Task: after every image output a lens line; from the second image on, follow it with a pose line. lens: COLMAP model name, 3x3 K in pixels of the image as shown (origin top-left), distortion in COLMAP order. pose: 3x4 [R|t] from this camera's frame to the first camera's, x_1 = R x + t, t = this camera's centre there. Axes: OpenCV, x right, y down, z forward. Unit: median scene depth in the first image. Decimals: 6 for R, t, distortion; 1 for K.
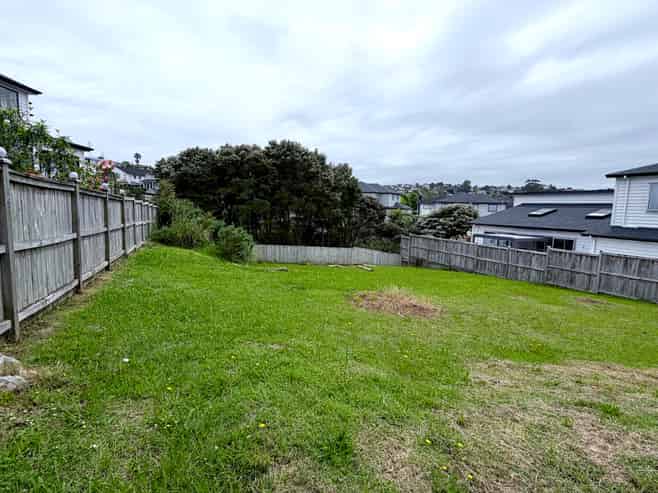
lens RADIAL K [[328.6, 0, 329.0], [0, 328.6, 246.5], [0, 0, 1]] dist [-0.002282, -0.000603]
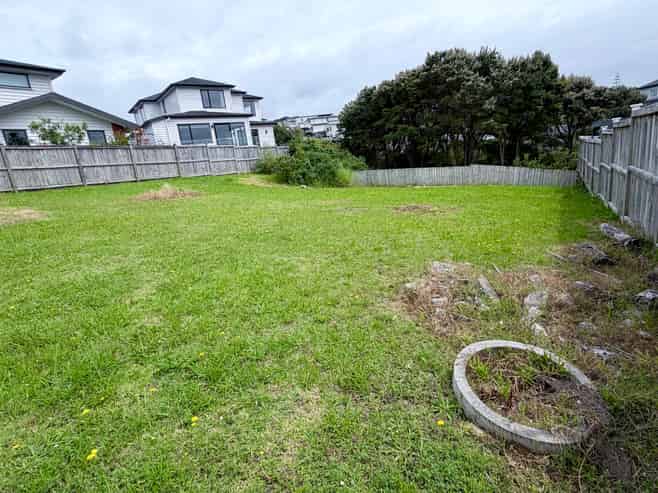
lens RADIAL K [[328.6, 0, 329.0], [0, 328.6, 246.5], [0, 0, 1]] dist [-0.002282, -0.000603]
pose [[0.592992, 0.113465, -0.797174, 0.647138], [0.046322, 0.983575, 0.174454, 0.051020], [0.803875, -0.140376, 0.577996, 0.196755]]
